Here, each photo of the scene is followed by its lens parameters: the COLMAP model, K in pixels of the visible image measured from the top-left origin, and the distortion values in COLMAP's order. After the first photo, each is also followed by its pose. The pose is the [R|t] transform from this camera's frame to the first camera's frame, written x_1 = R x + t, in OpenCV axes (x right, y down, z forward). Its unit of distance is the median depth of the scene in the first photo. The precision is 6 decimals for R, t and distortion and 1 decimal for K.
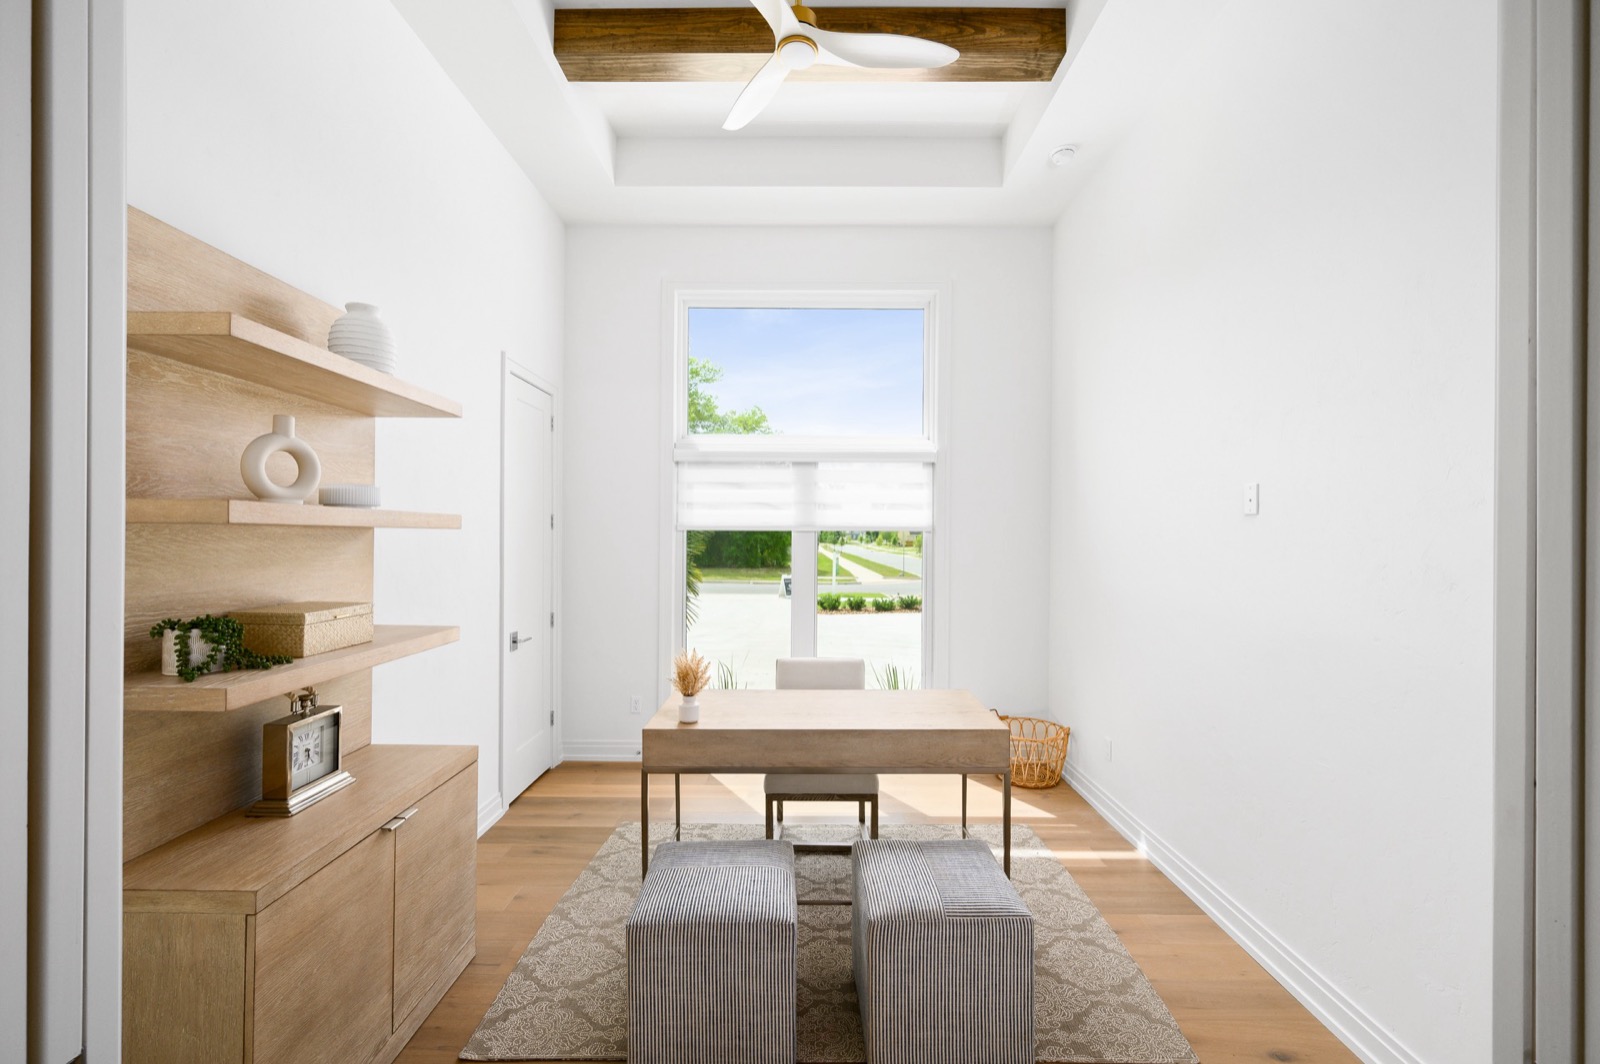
lens RADIAL K [[687.4, 0, 725.6], [0, 687.4, 512.0], [0, 0, 1]] dist [-0.000309, -0.000022]
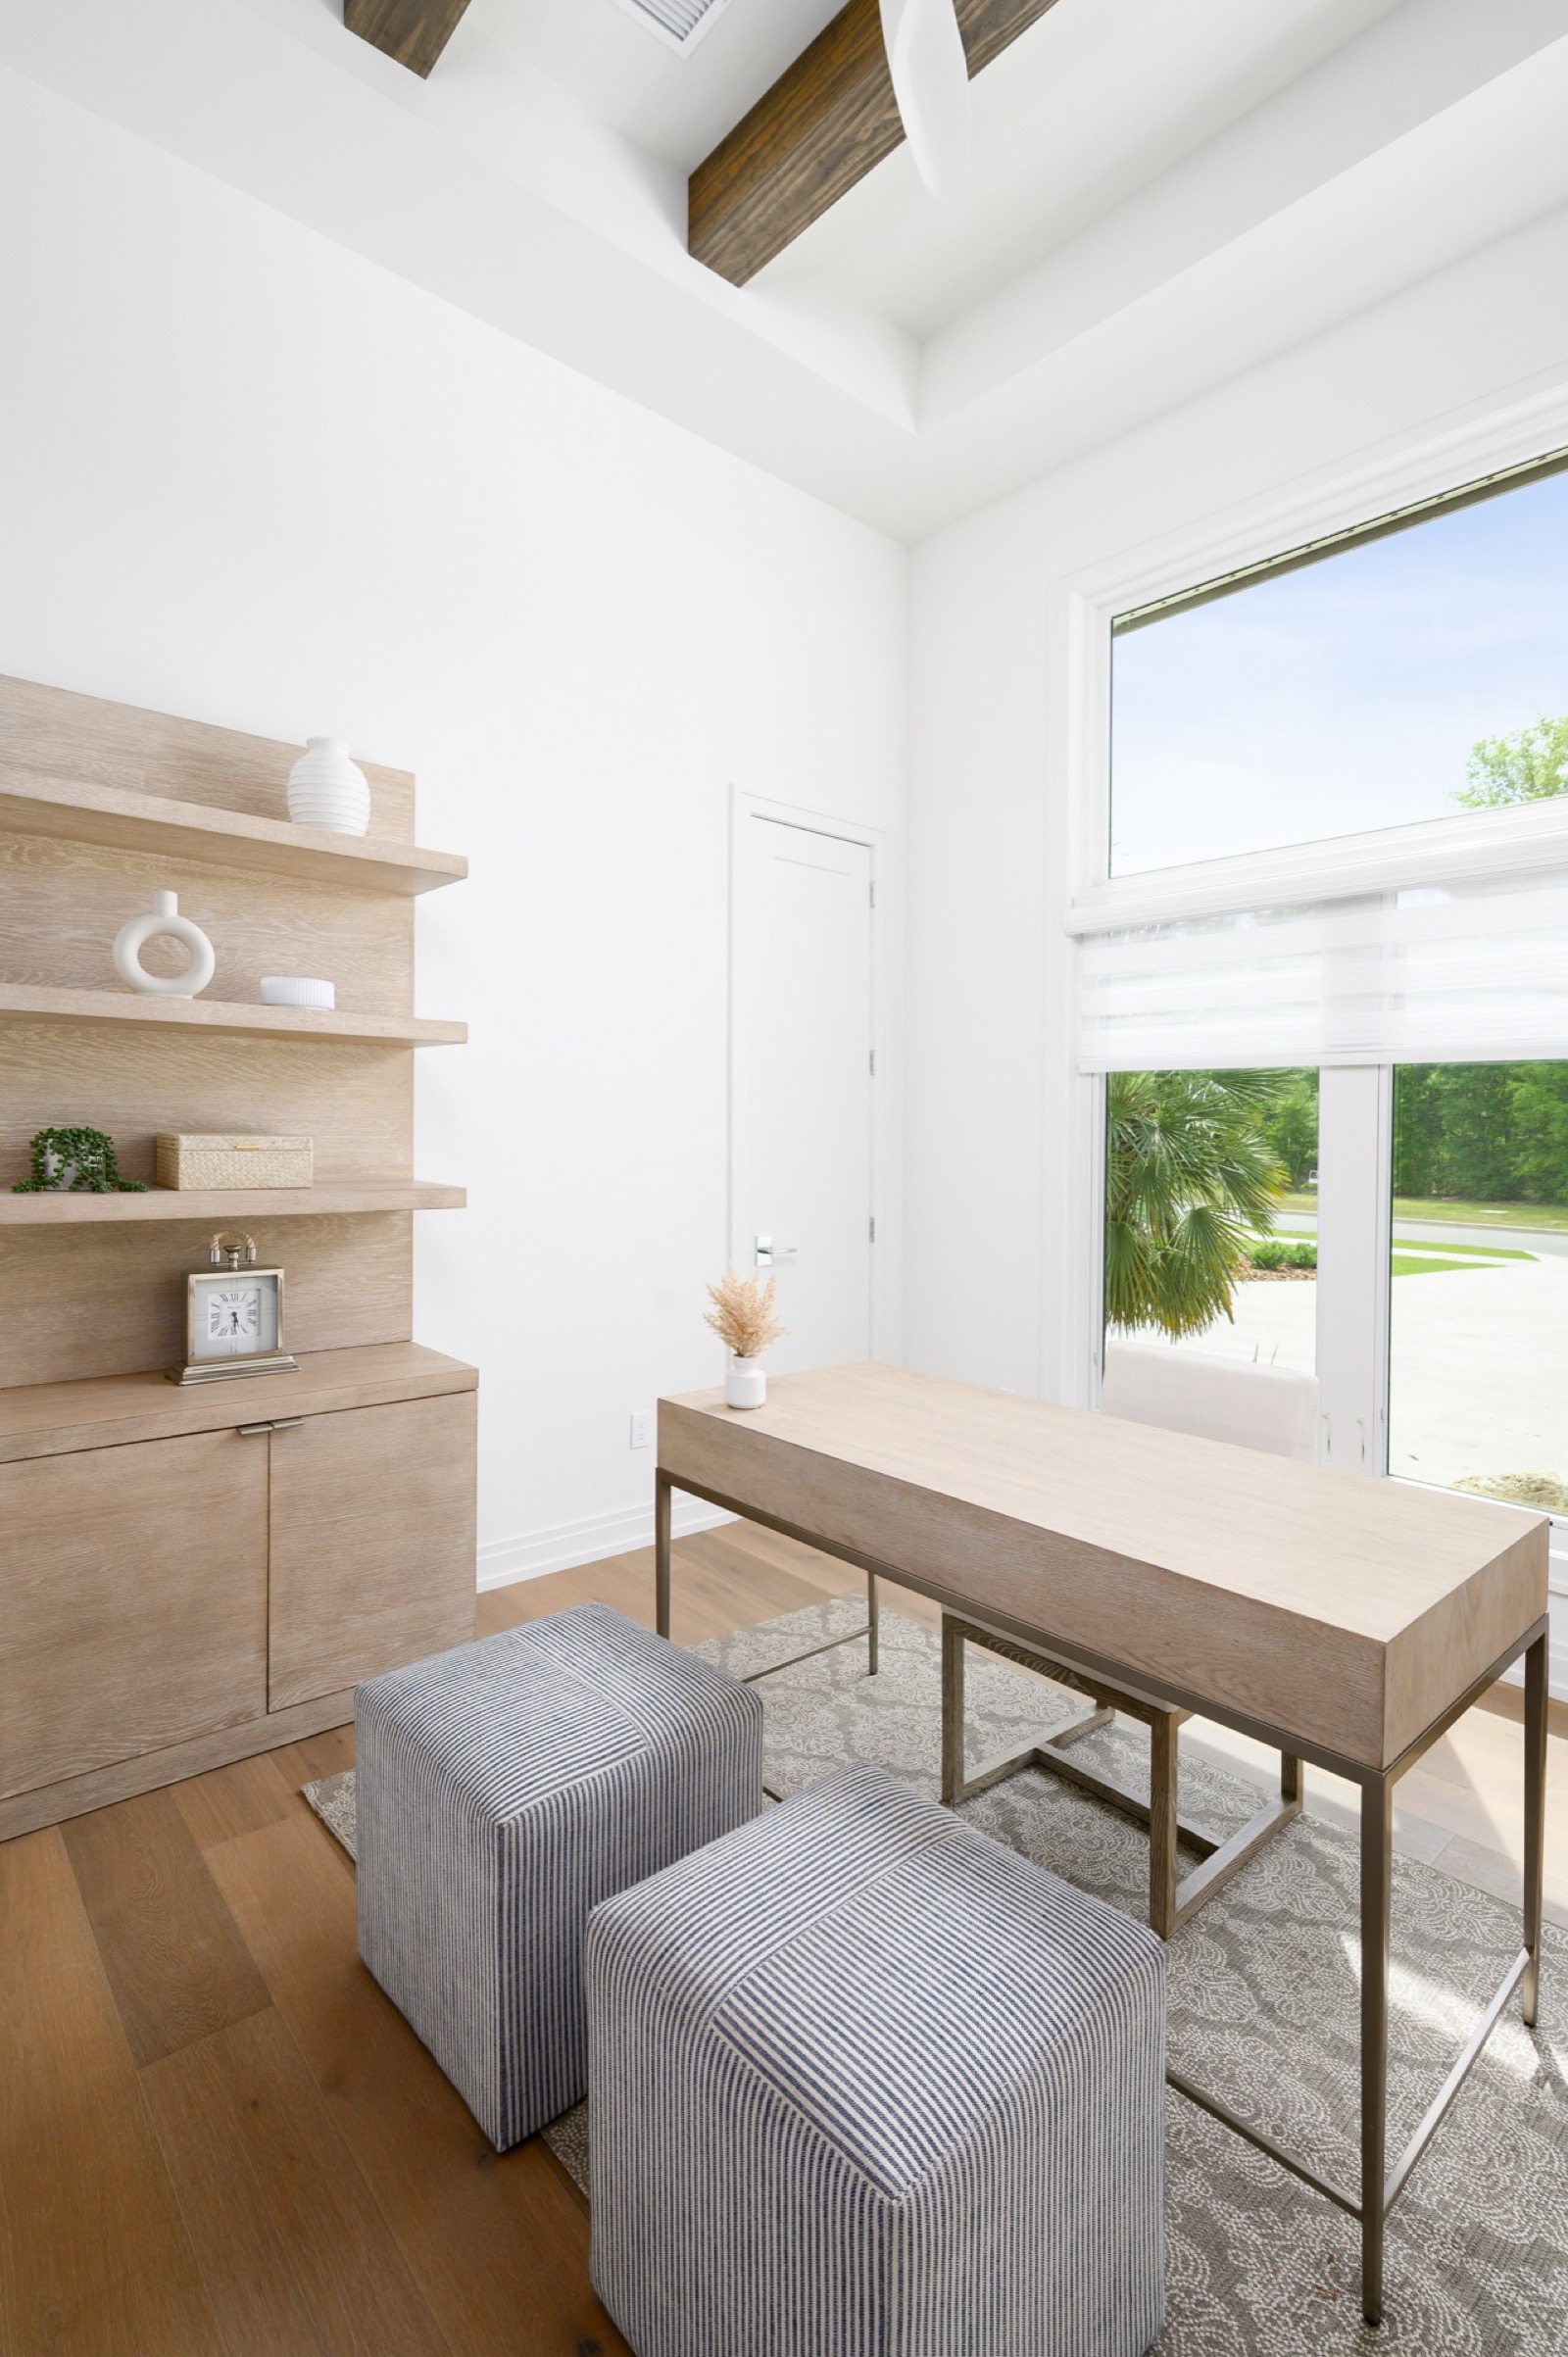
lens RADIAL K [[1074.3, 0, 818.4], [0, 1074.3, 1129.8], [0, 0, 1]] dist [0.000689, -0.000992]
pose [[0.669314, 0.006337, -0.742952, 0.630795], [0.000527, 0.999959, 0.009003, 0.100752], [0.742979, -0.006417, 0.669284, 0.553347]]
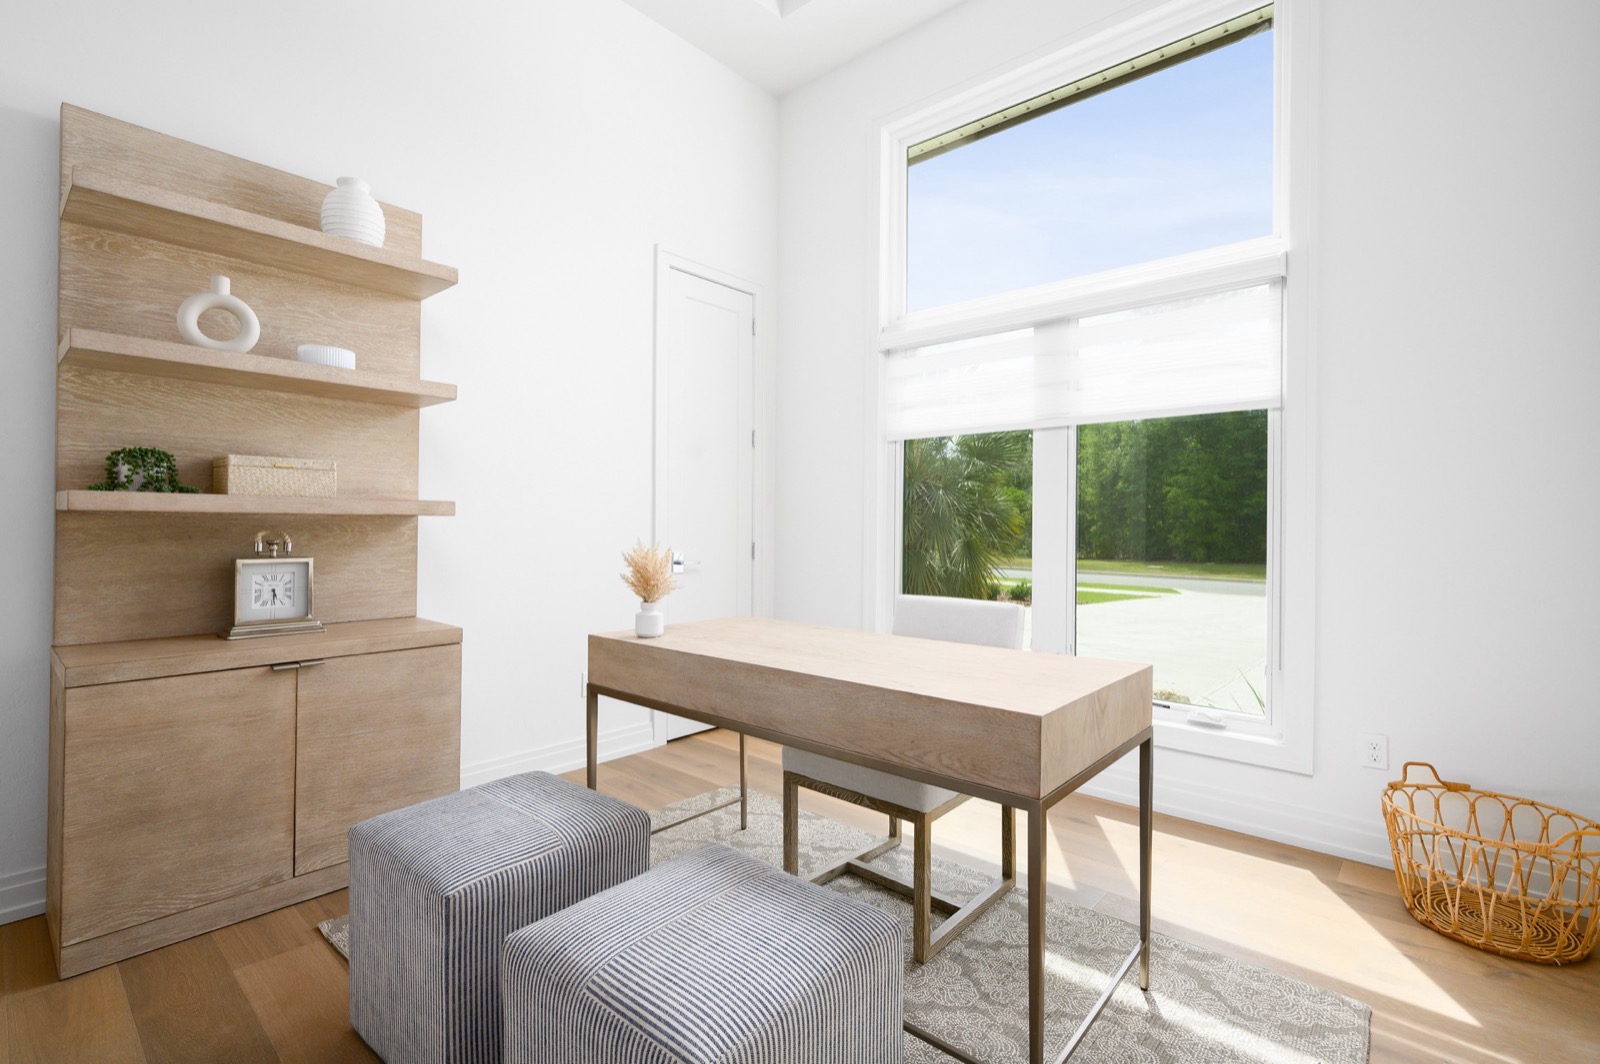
lens RADIAL K [[714.4, 0, 834.0], [0, 714.4, 524.9], [0, 0, 1]] dist [-0.001702, -0.000223]
pose [[0.759510, -0.005265, -0.650475, 0.659300], [0.000313, 0.999970, -0.007729, 0.207553], [0.650496, 0.005667, 0.759489, 0.592019]]
